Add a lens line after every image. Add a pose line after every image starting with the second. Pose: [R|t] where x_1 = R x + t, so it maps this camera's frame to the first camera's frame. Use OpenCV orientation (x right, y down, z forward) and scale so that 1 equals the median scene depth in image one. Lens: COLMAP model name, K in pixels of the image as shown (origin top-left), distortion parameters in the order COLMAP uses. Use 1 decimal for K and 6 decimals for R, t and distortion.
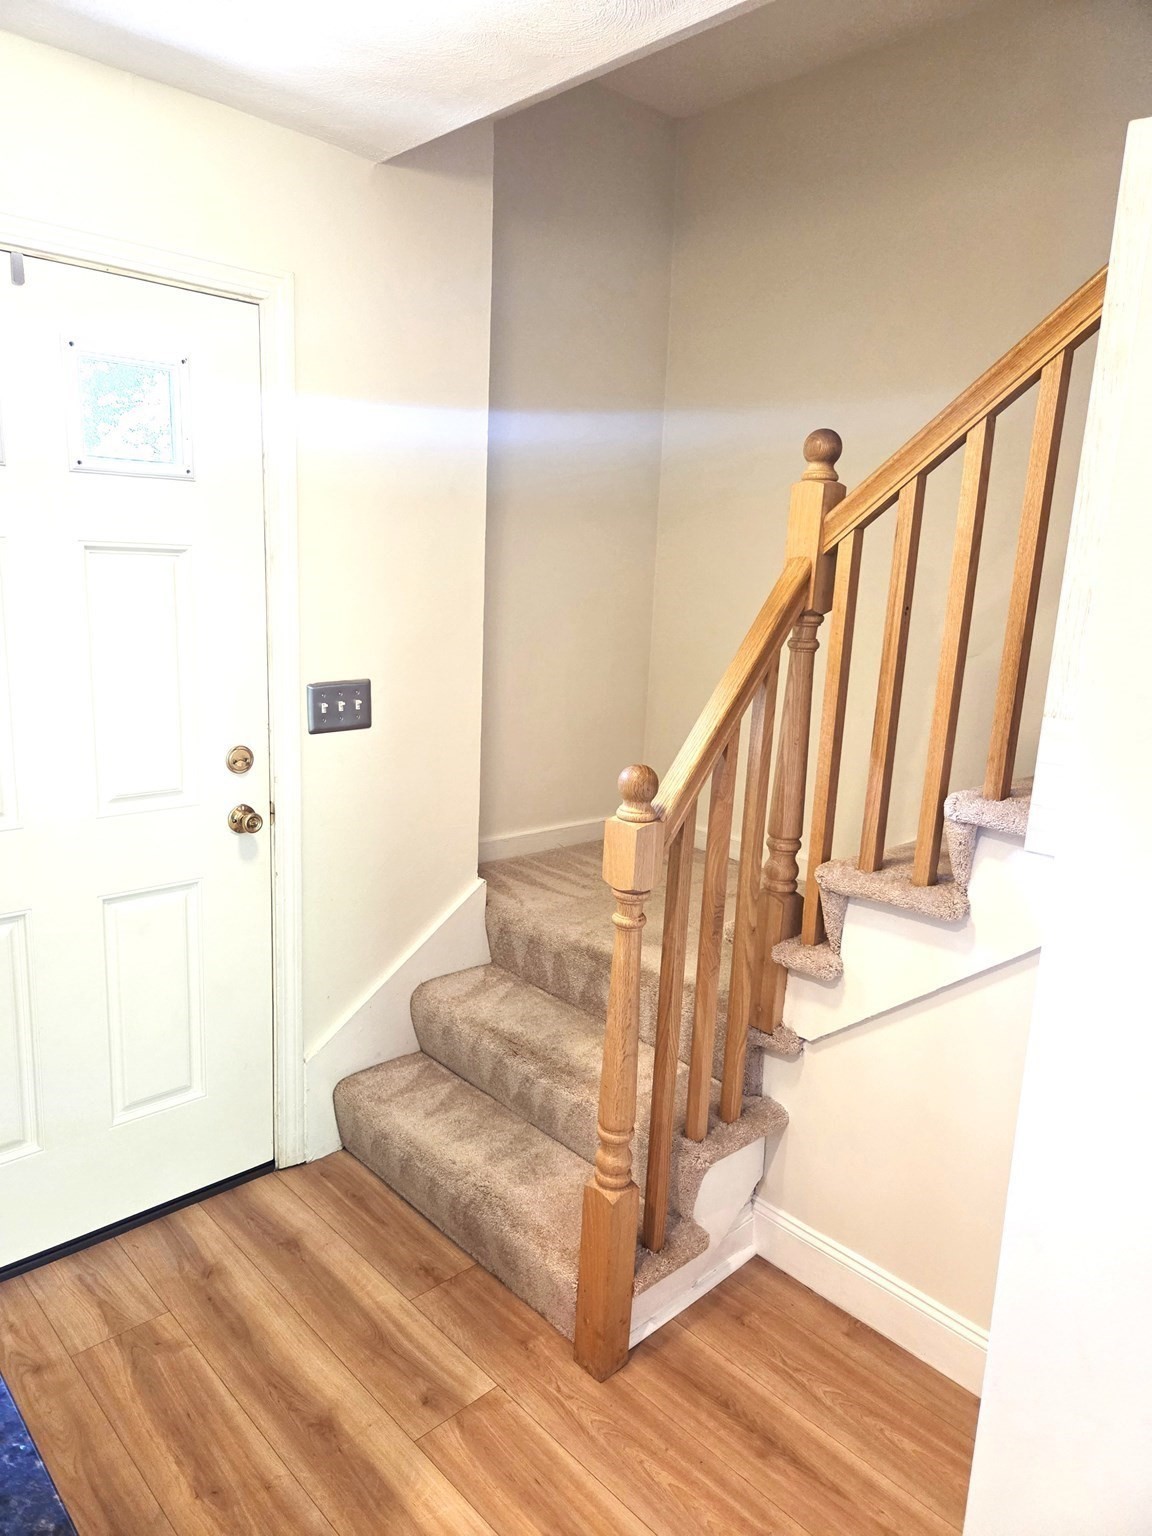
lens RADIAL K [[1017.1, 0, 576.0], [0, 1017.1, 768.0], [0, 0, 1]] dist [0.071647, -0.061937]
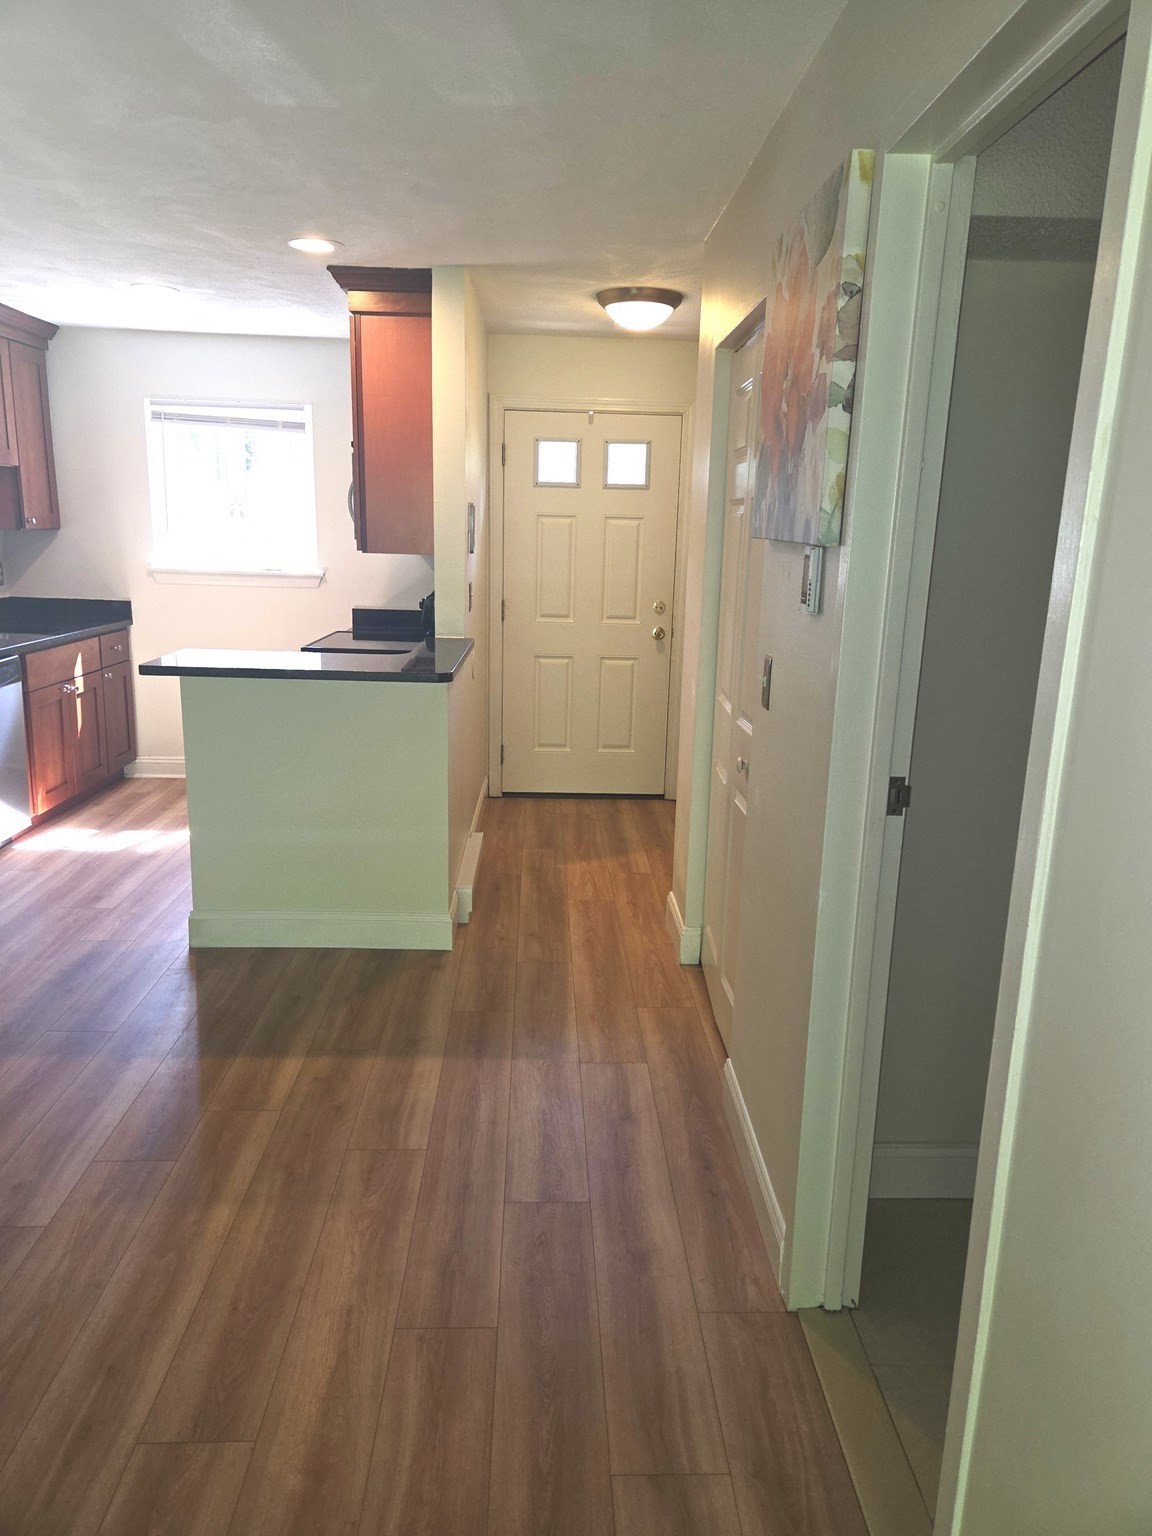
lens RADIAL K [[1017.1, 0, 576.0], [0, 1017.1, 768.0], [0, 0, 1]] dist [0.071647, -0.061937]
pose [[0.746270, 0.135392, -0.651728, 1.106653], [-0.139236, 0.989187, 0.046063, 0.276561], [0.650918, 0.056369, 0.757053, -0.881544]]
